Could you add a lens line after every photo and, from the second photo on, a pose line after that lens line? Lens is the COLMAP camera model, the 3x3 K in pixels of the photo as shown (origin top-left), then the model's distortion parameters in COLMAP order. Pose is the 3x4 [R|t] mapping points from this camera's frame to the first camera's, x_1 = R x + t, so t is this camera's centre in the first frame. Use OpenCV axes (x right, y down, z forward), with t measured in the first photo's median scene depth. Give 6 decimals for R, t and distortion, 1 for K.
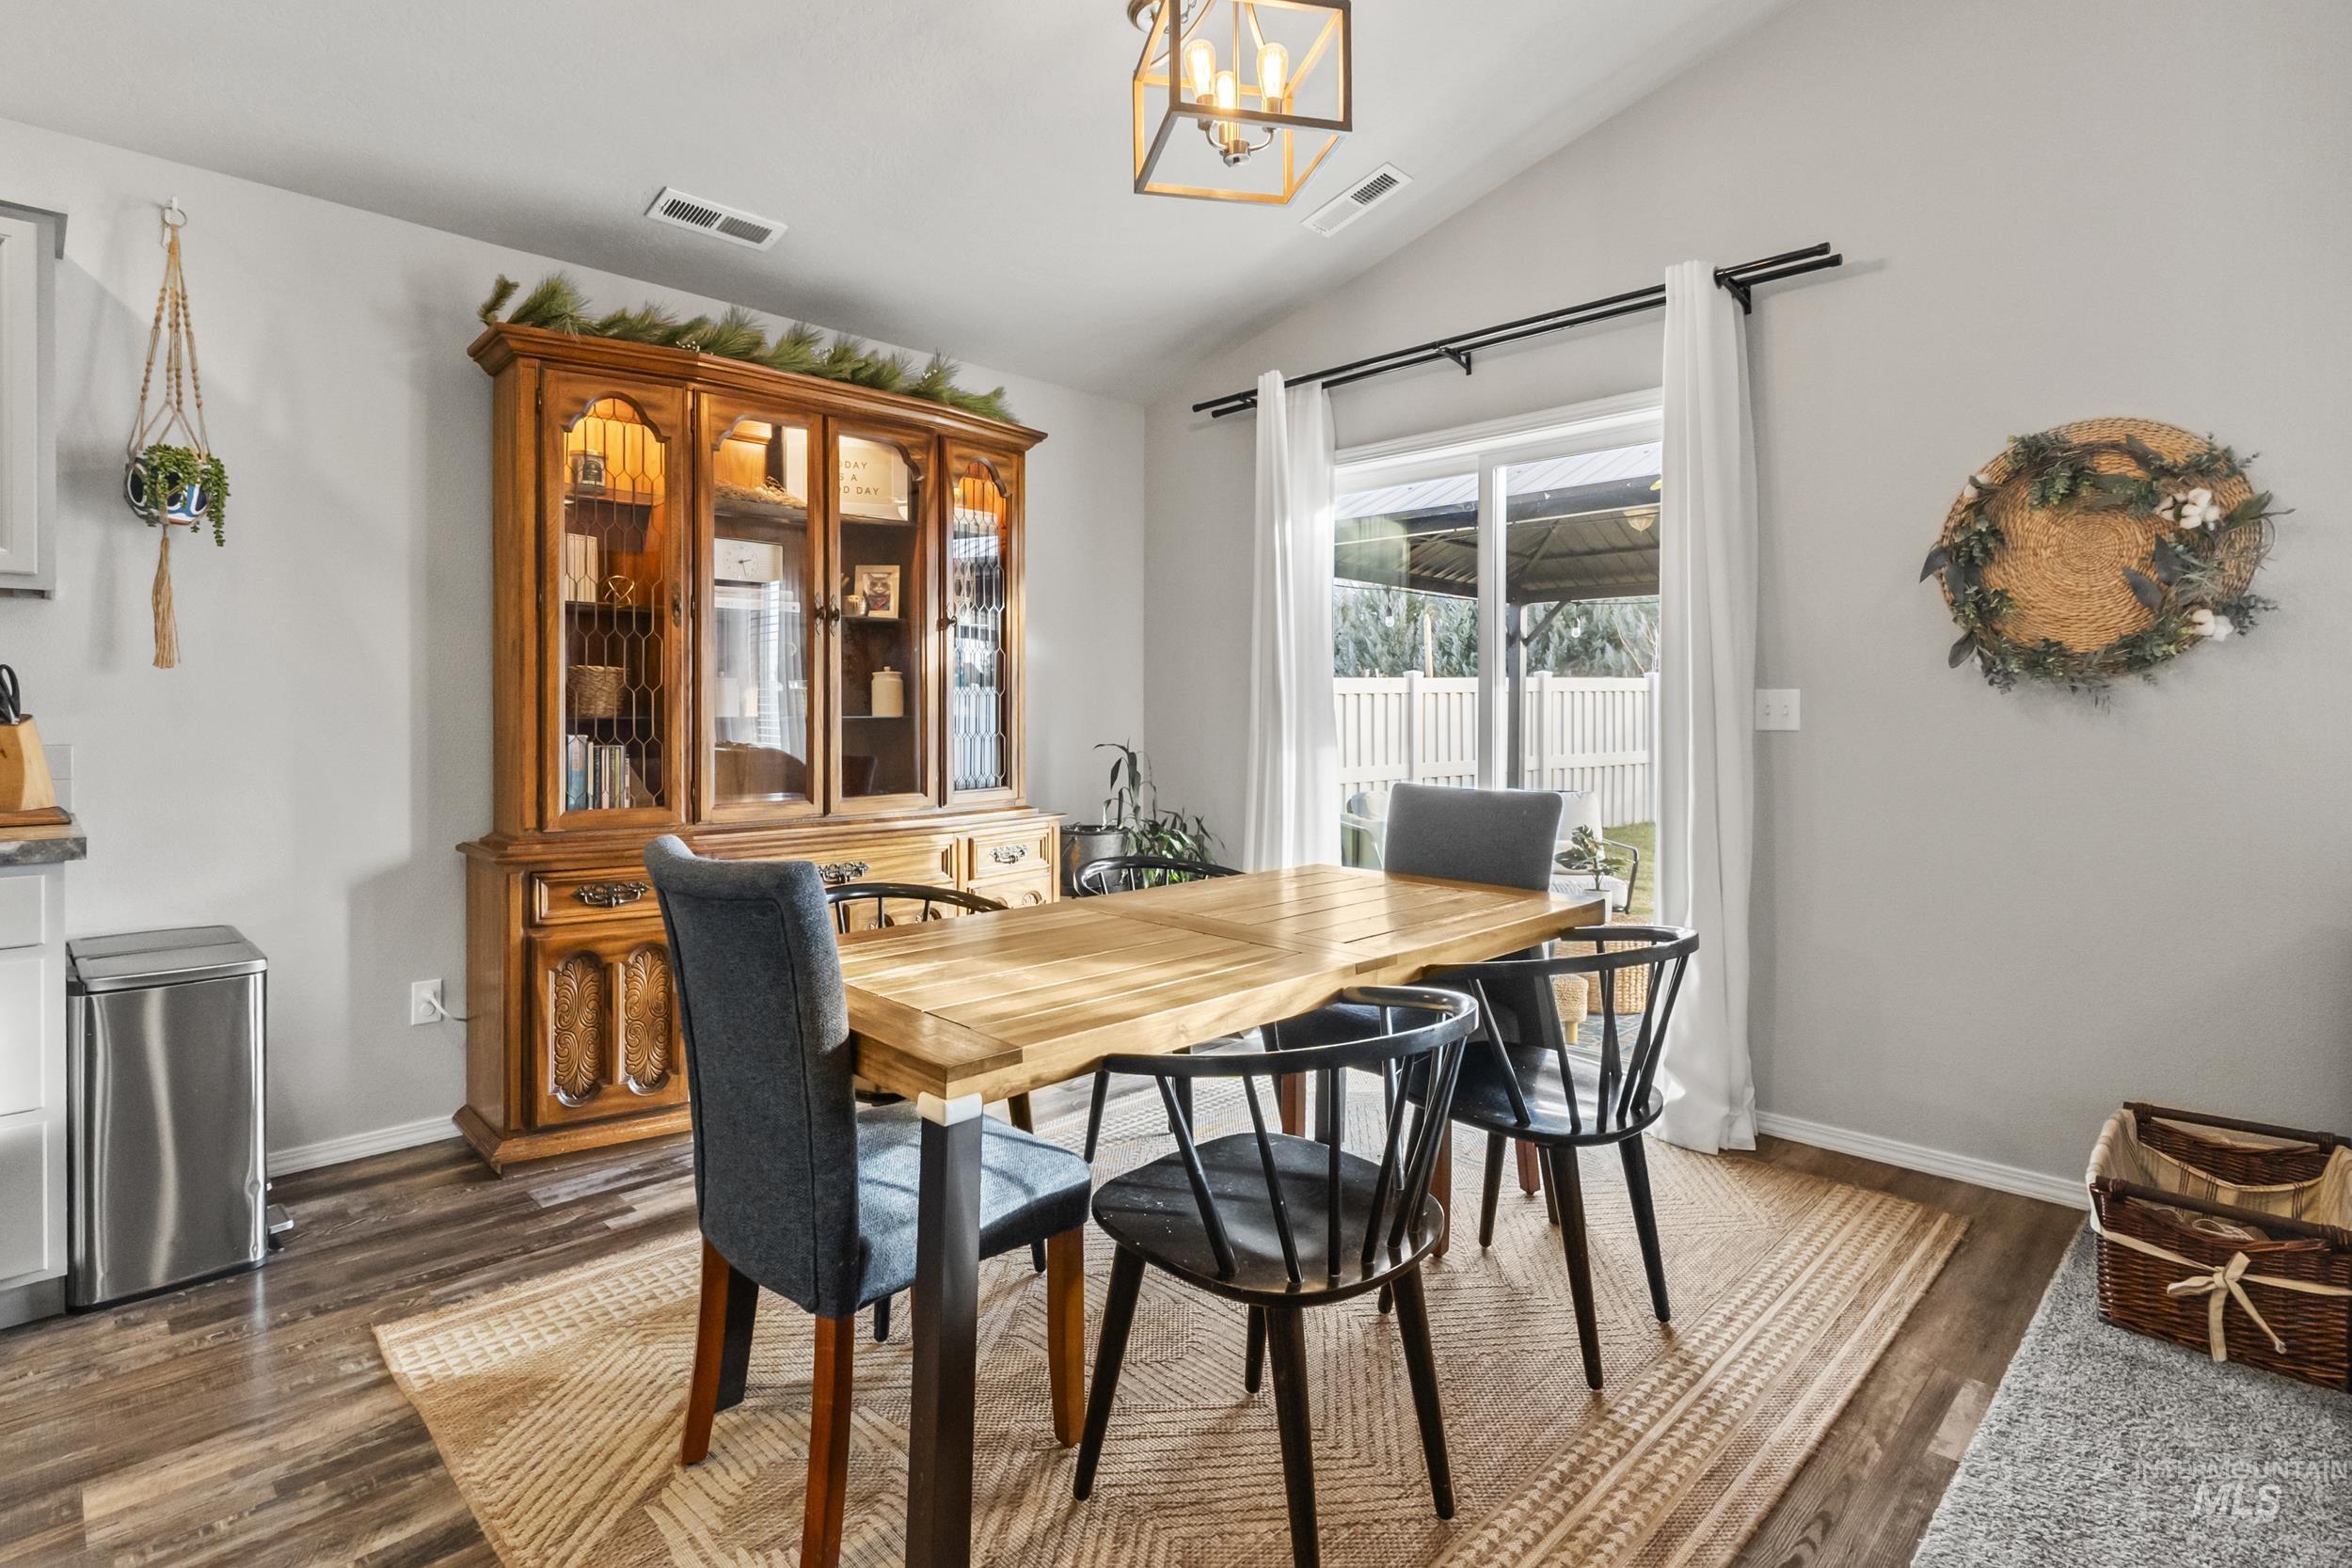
lens RADIAL K [[1161.1, 0, 1176.6], [0, 1161.1, 720.4], [0, 0, 1]] dist [-0.004049, -0.000182]
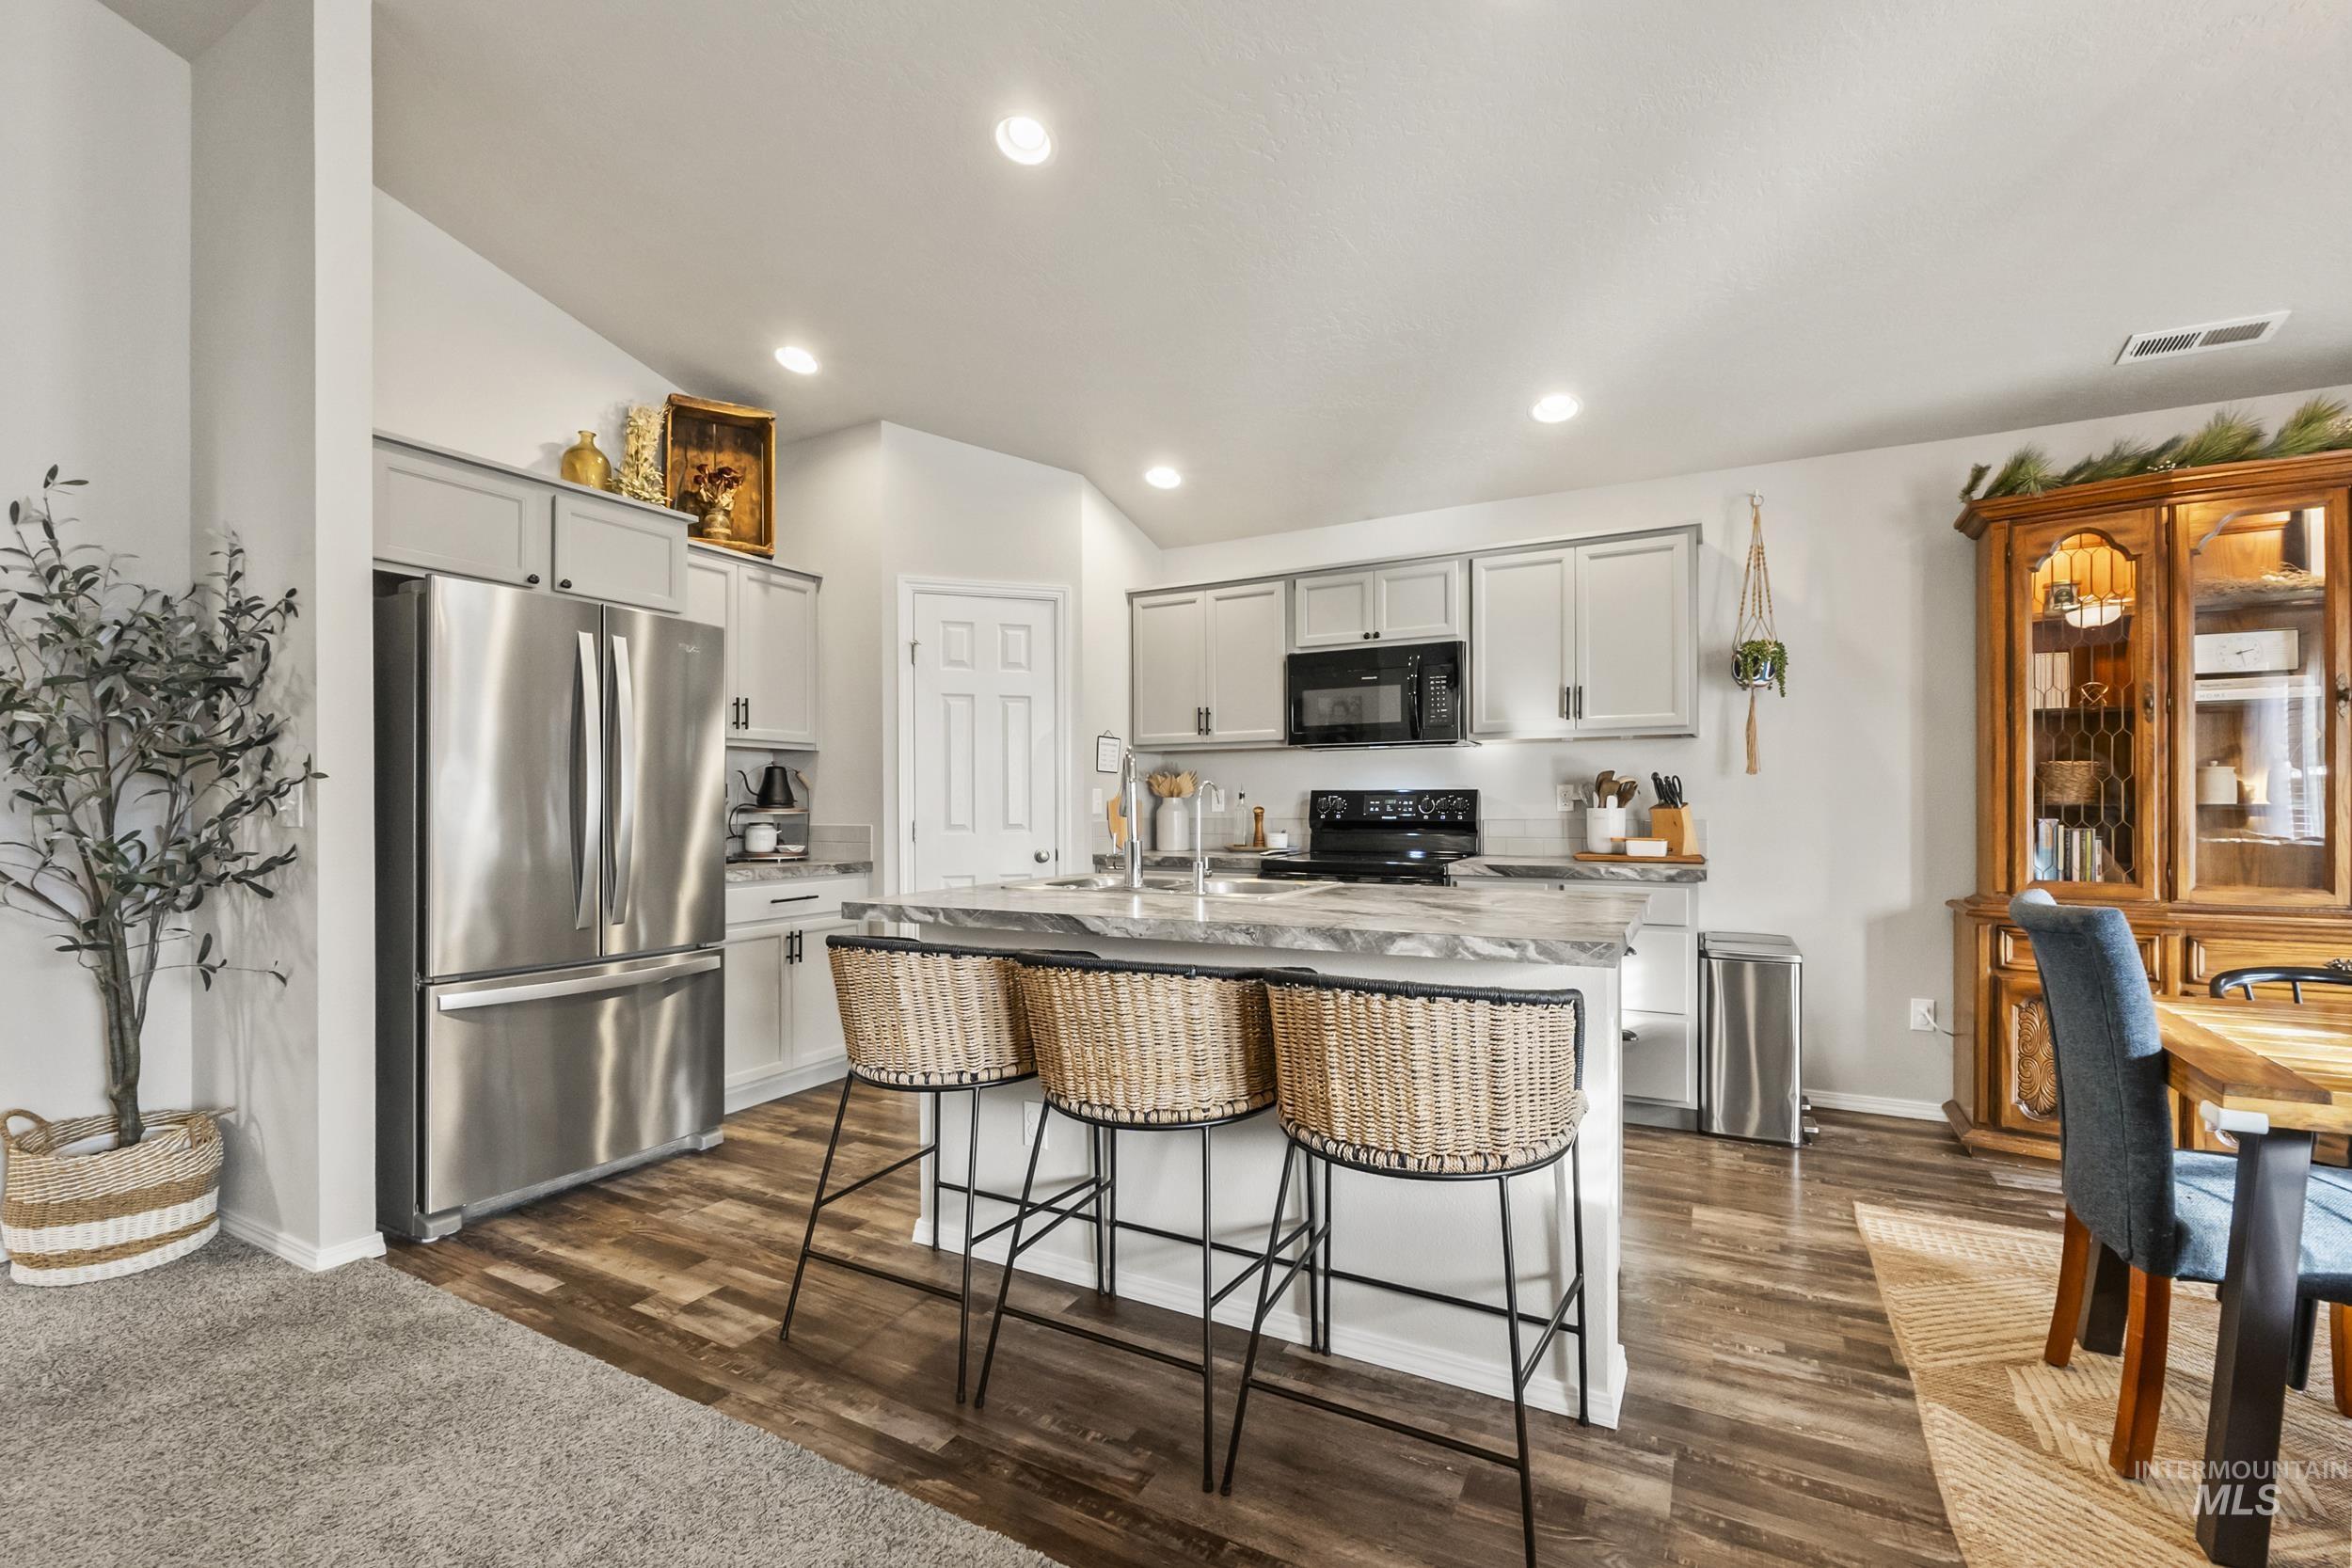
lens RADIAL K [[997.0, 0, 1178.1], [0, 997.0, 799.2], [0, 0, 1]] dist [-0.003475, -0.000303]
pose [[0.282737, -0.006355, -0.959177, 0.250716], [-0.005376, 0.999952, -0.008209, 0.006100], [0.959183, 0.007477, 0.282689, -0.183916]]
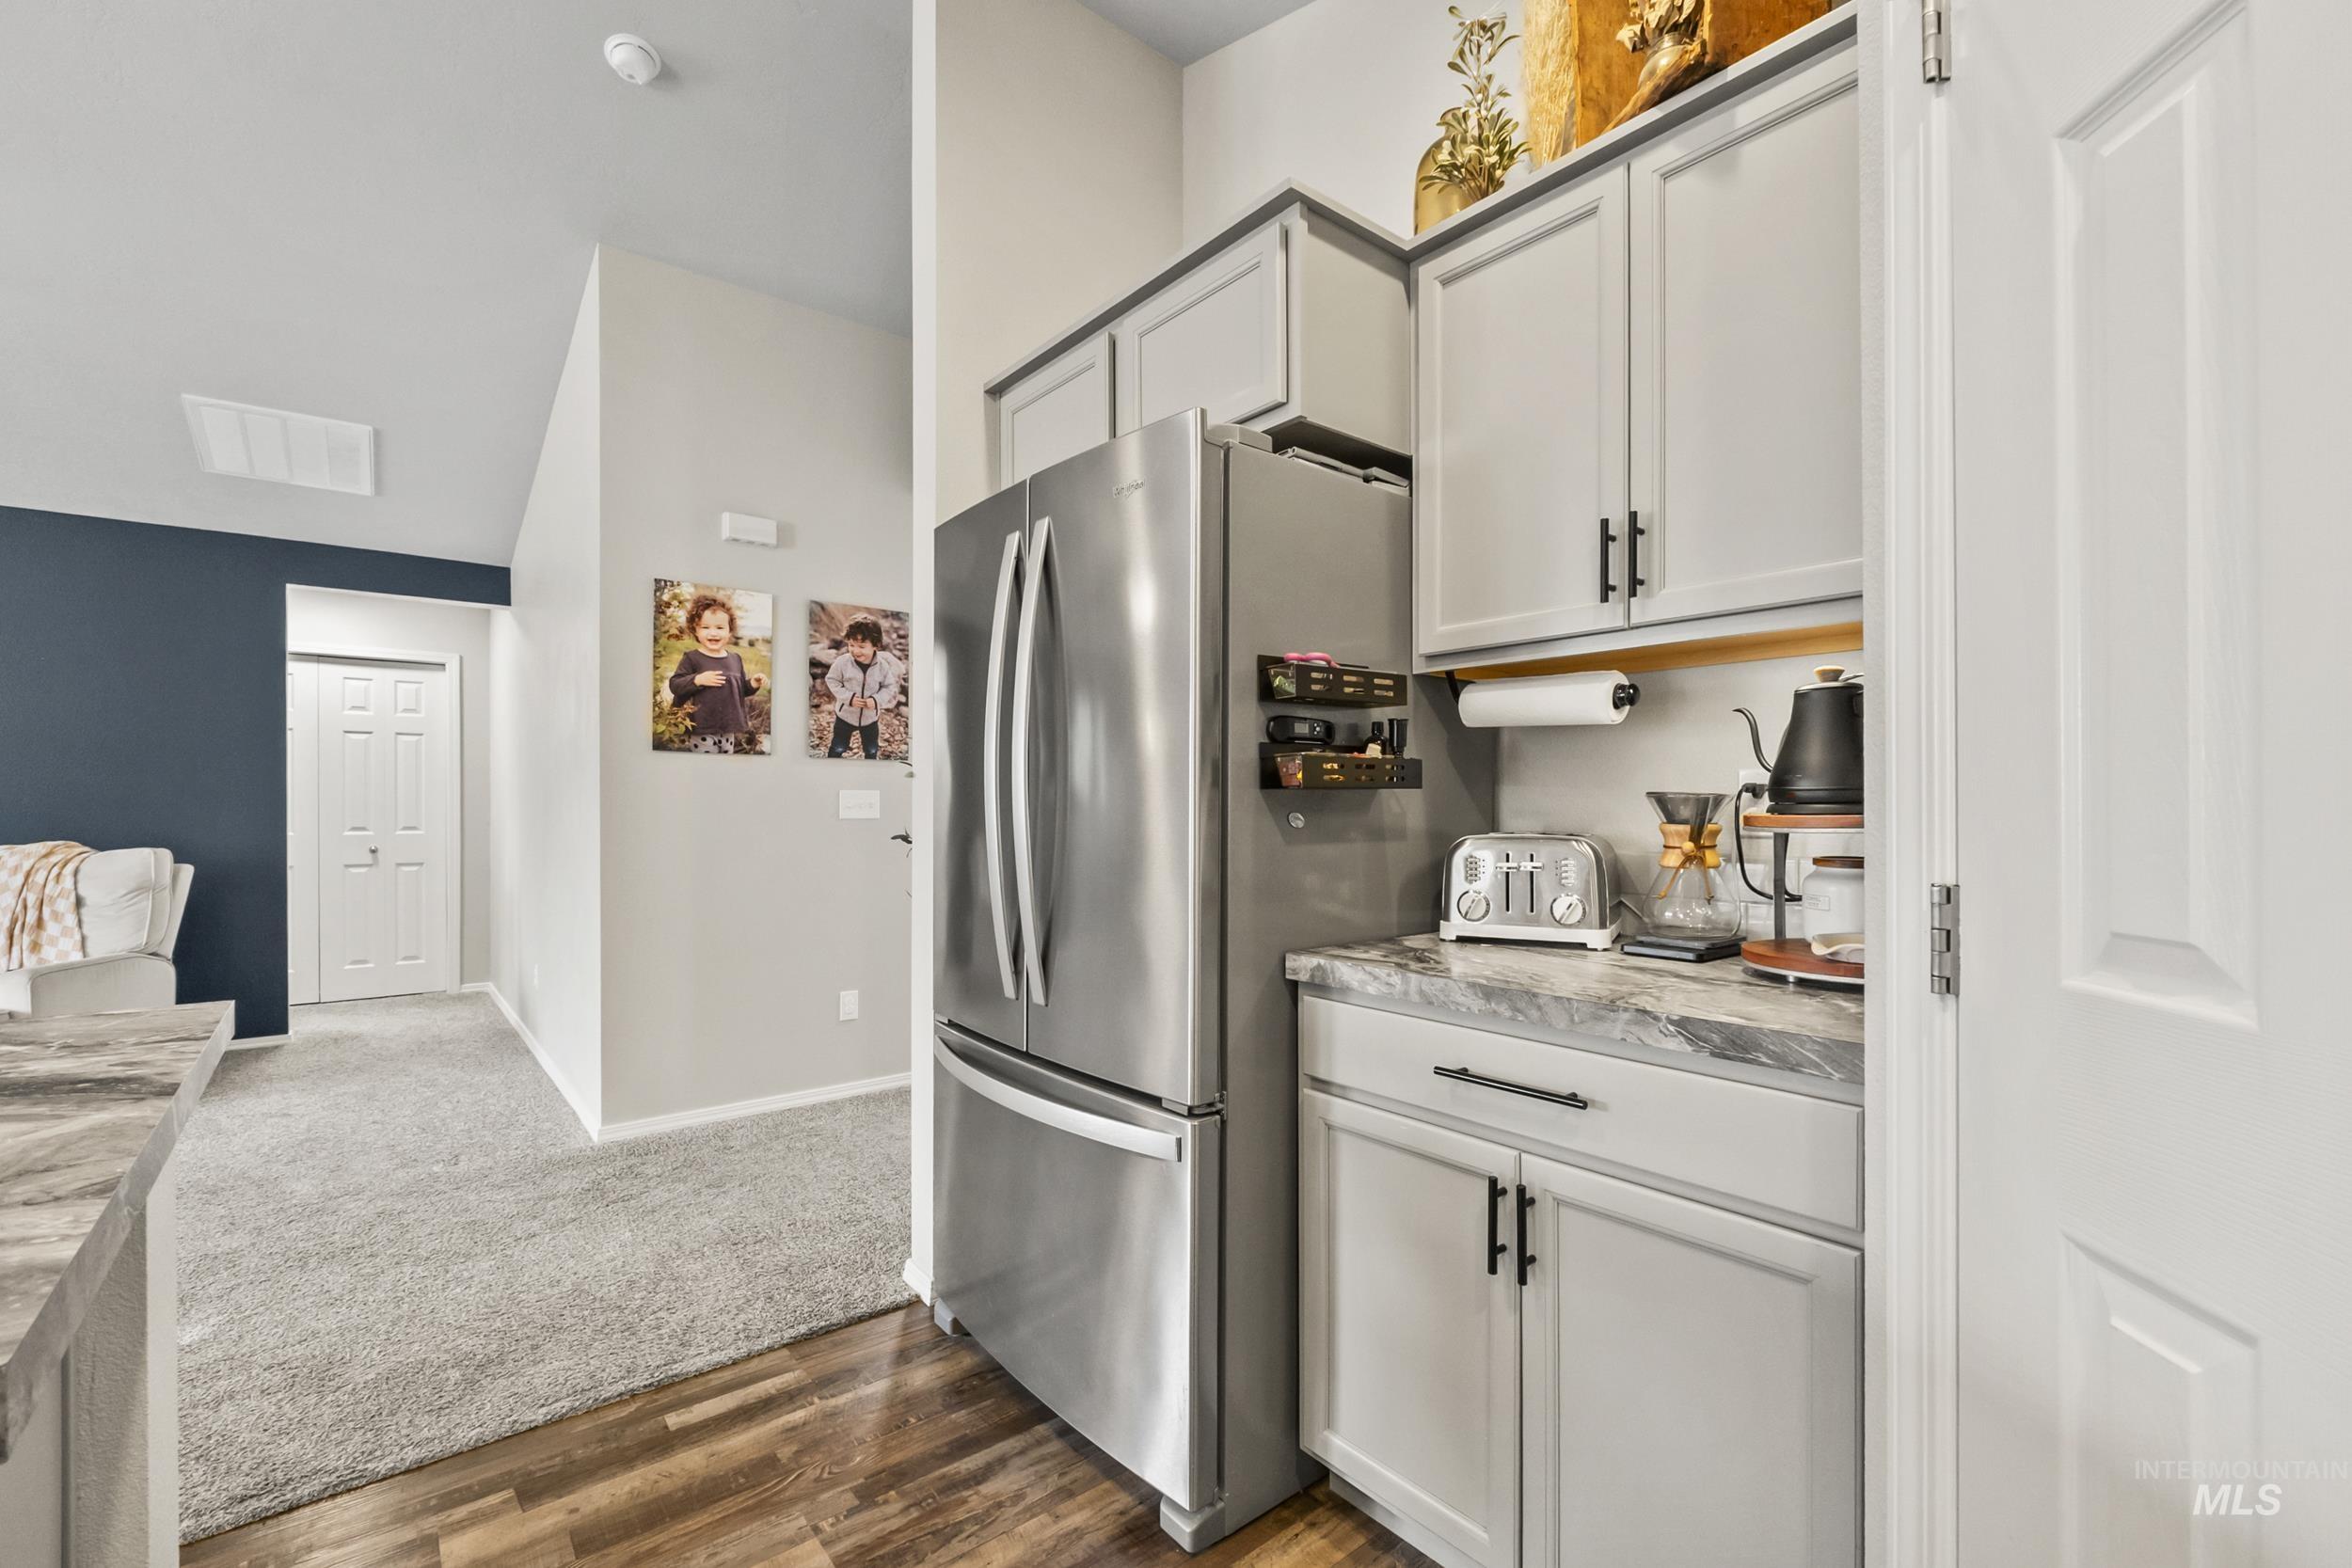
lens RADIAL K [[997.0, 0, 1178.1], [0, 997.0, 799.2], [0, 0, 1]] dist [-0.003475, -0.000303]
pose [[-0.995567, 0.001783, 0.094038, -1.151230], [0.001939, 0.999997, 0.001566, 0.004137], [-0.094034, 0.001742, -0.995567, 0.181938]]
